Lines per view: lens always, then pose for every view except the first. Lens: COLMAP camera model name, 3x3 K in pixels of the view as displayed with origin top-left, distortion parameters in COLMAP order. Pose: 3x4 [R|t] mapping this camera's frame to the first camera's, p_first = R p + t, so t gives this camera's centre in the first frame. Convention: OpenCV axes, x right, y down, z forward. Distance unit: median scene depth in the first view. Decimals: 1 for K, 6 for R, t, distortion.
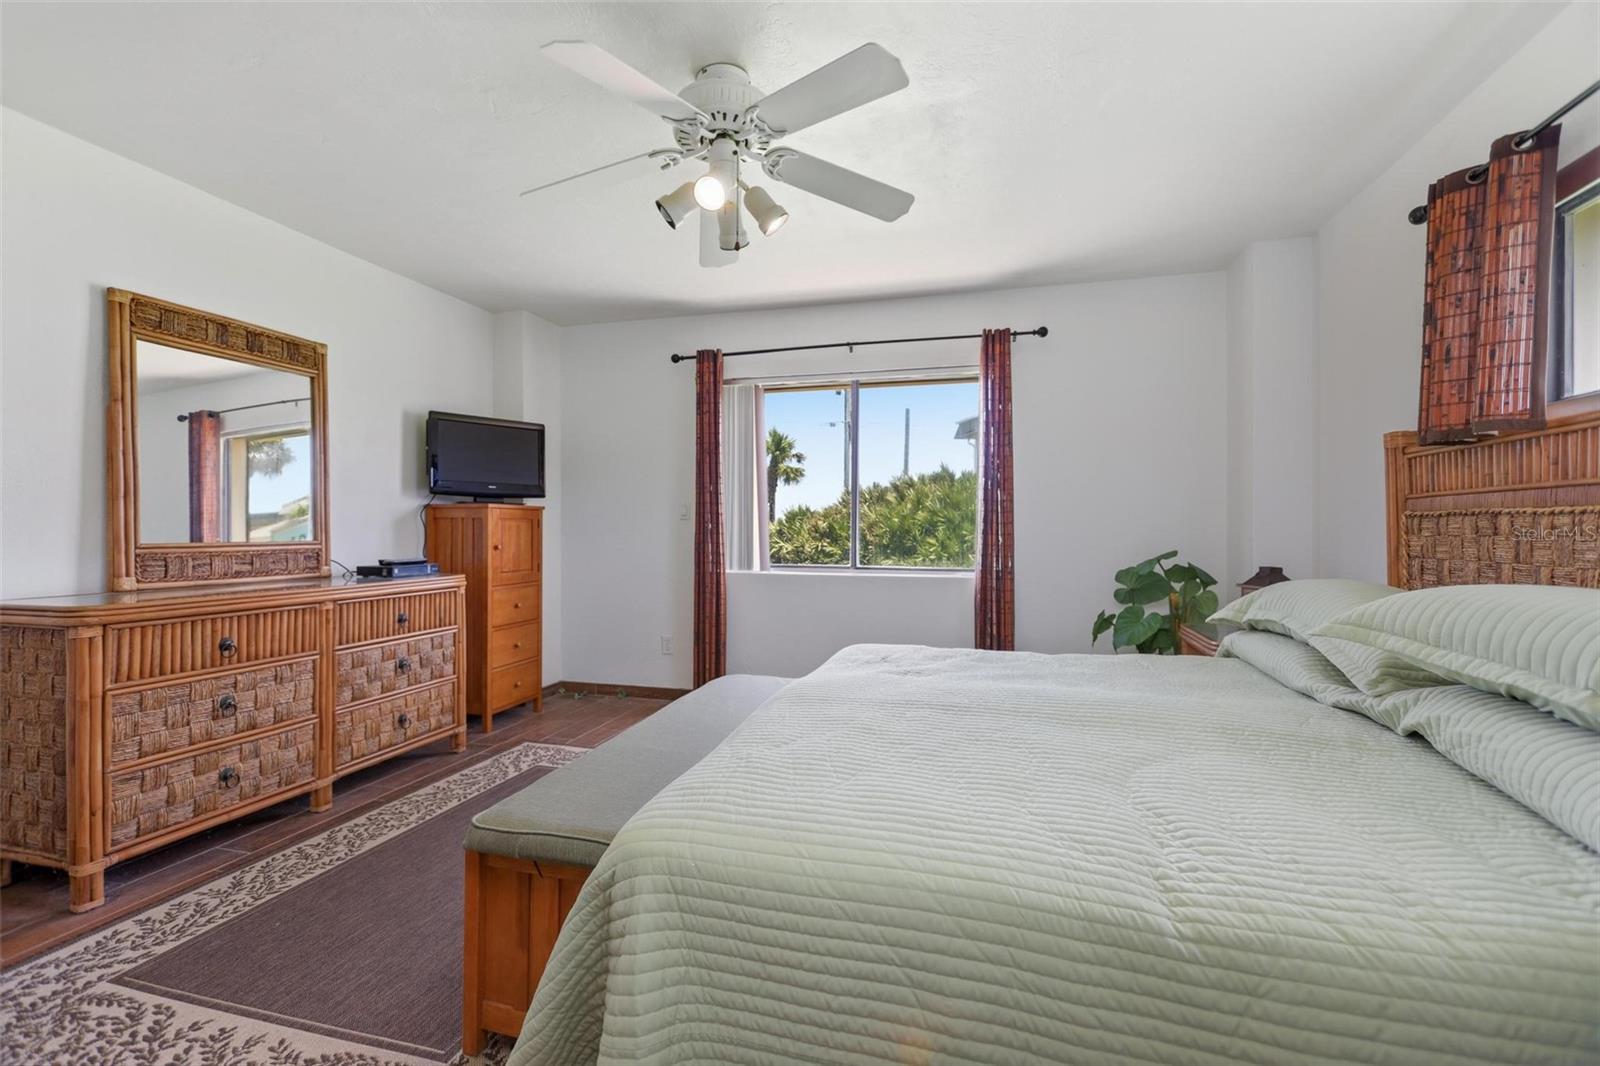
lens RADIAL K [[699.0, 0, 801.4], [0, 699.0, 528.8], [0, 0, 1]] dist [-0.003660, 0.000000]
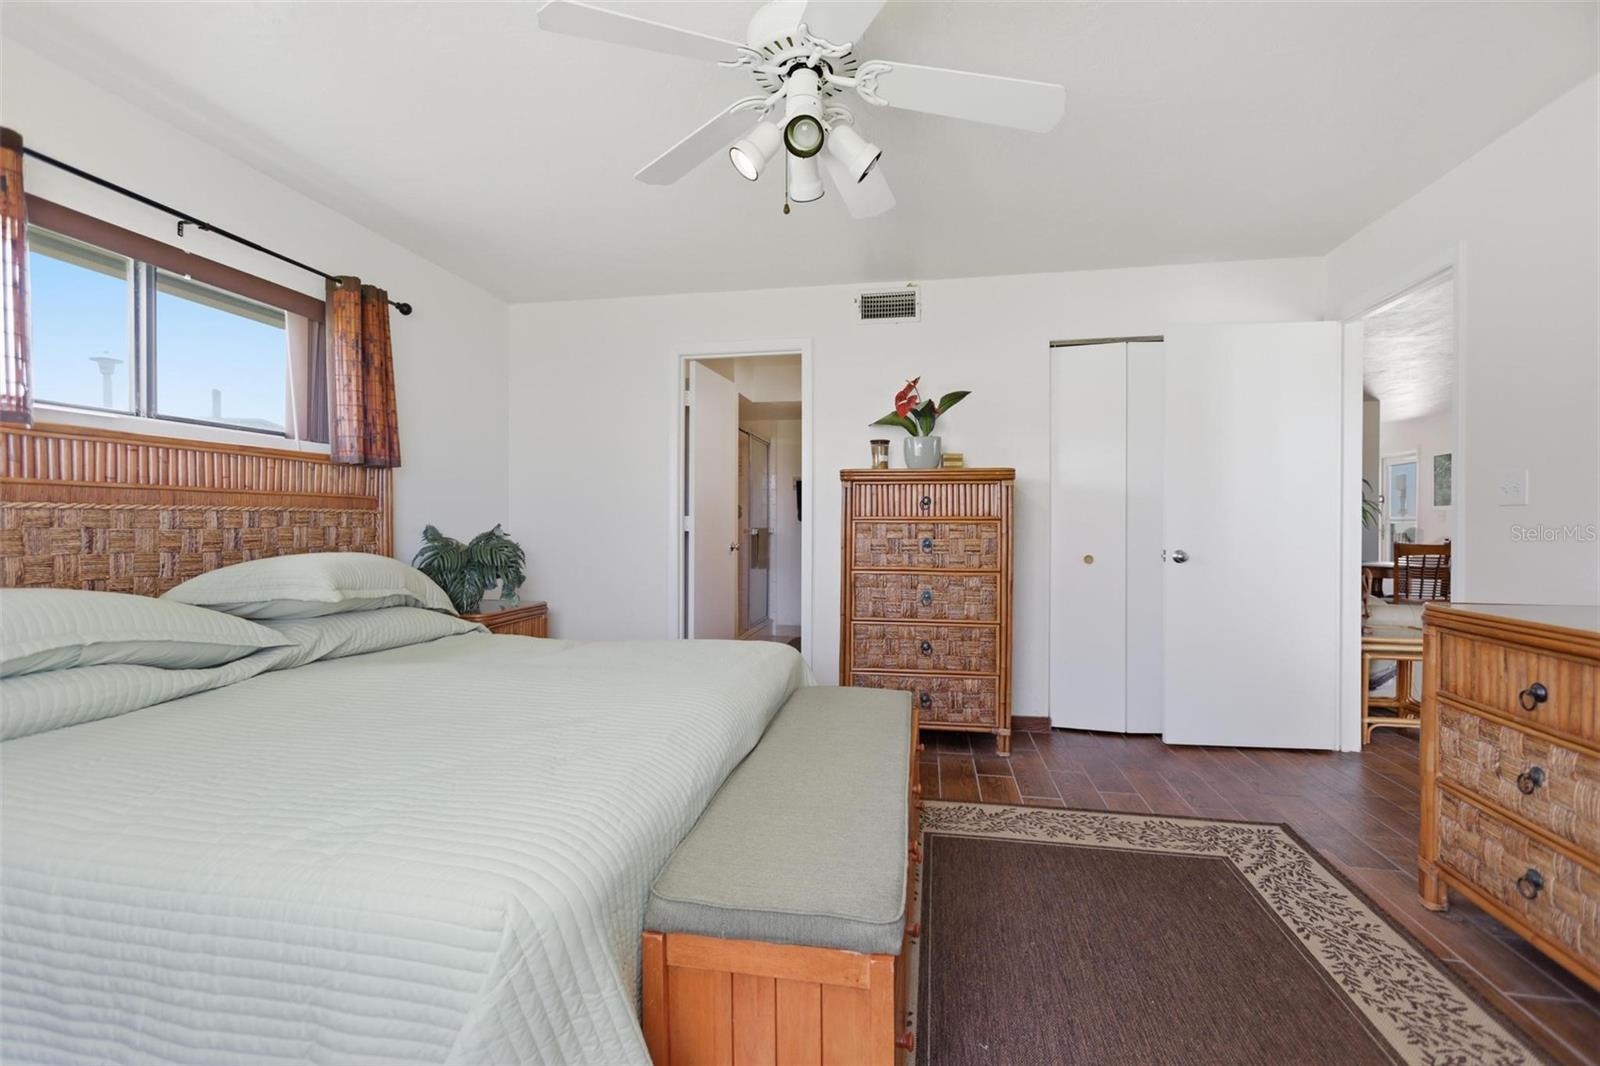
lens RADIAL K [[699.0, 0, 801.6], [0, 699.0, 527.1], [0, 0, 1]] dist [-0.003660, 0.000000]
pose [[-0.995074, -0.010389, -0.098594, -0.031322], [-0.011655, 0.999857, 0.012274, 0.003253], [0.098452, 0.013363, -0.995052, 2.009935]]
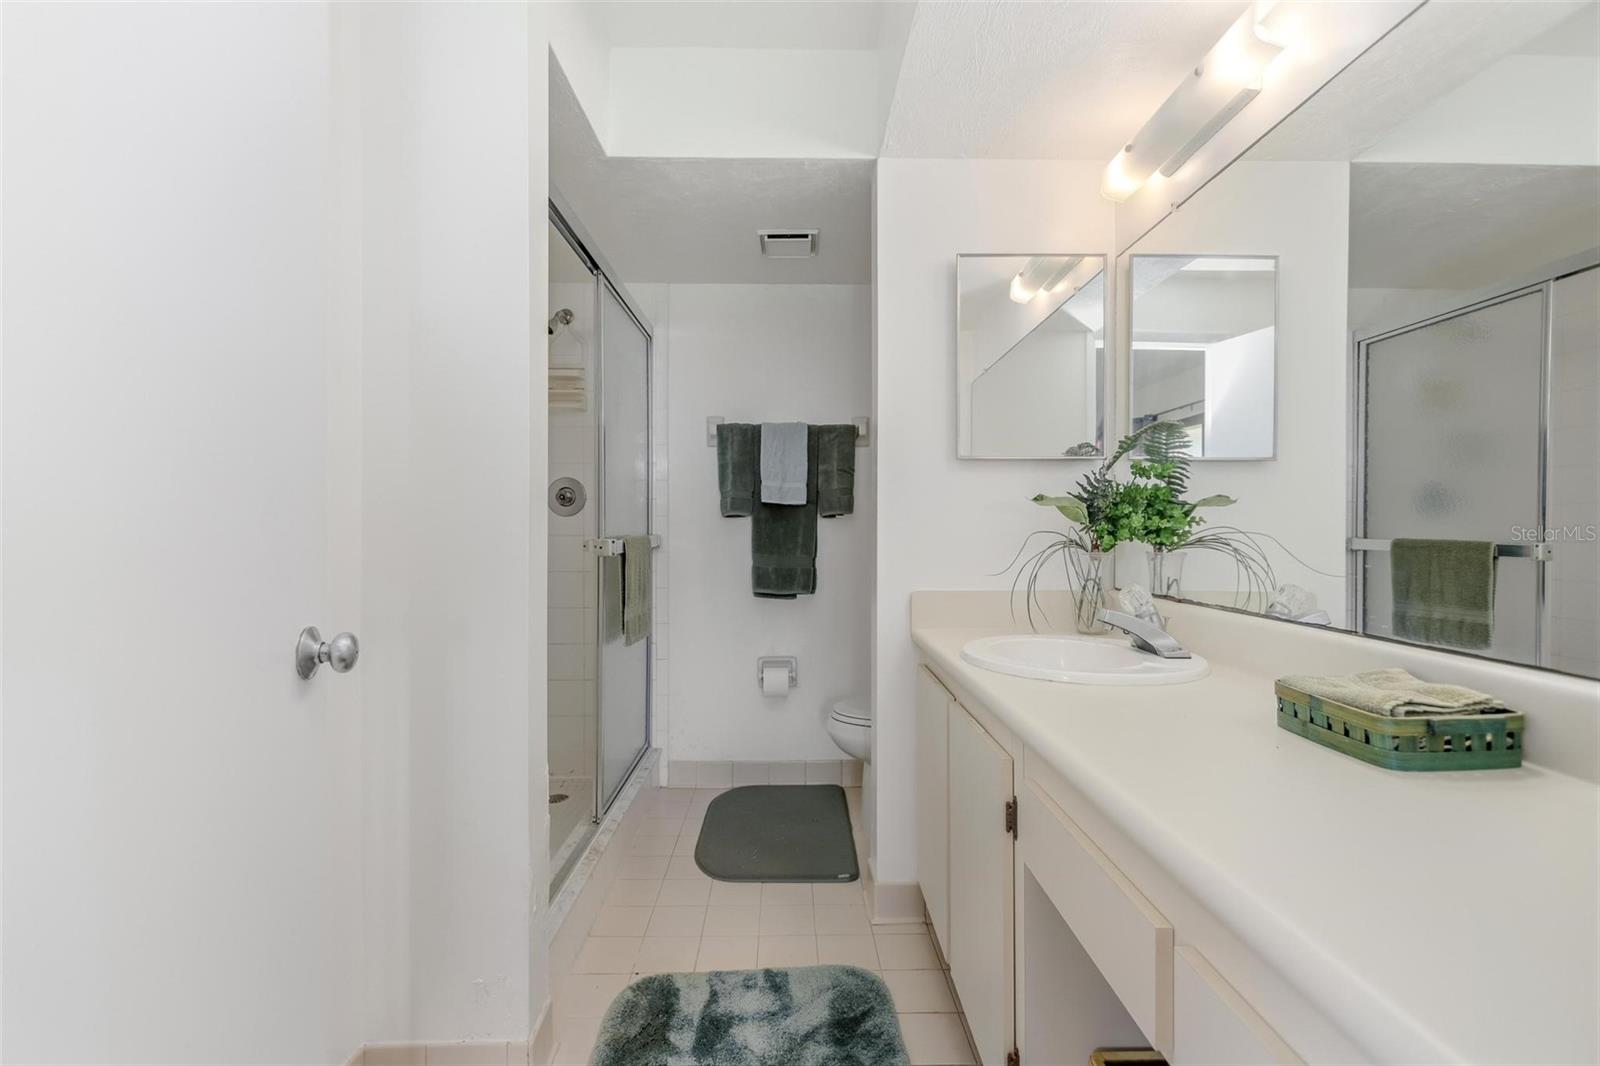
lens RADIAL K [[699.0, 0, 803.3], [0, 699.0, 528.5], [0, 0, 1]] dist [-0.003660, 0.000000]
pose [[-0.958176, -0.006765, -0.286101, -0.063314], [-0.011140, 0.999845, 0.013667, 0.004622], [0.285964, 0.016282, -0.958102, 1.115384]]
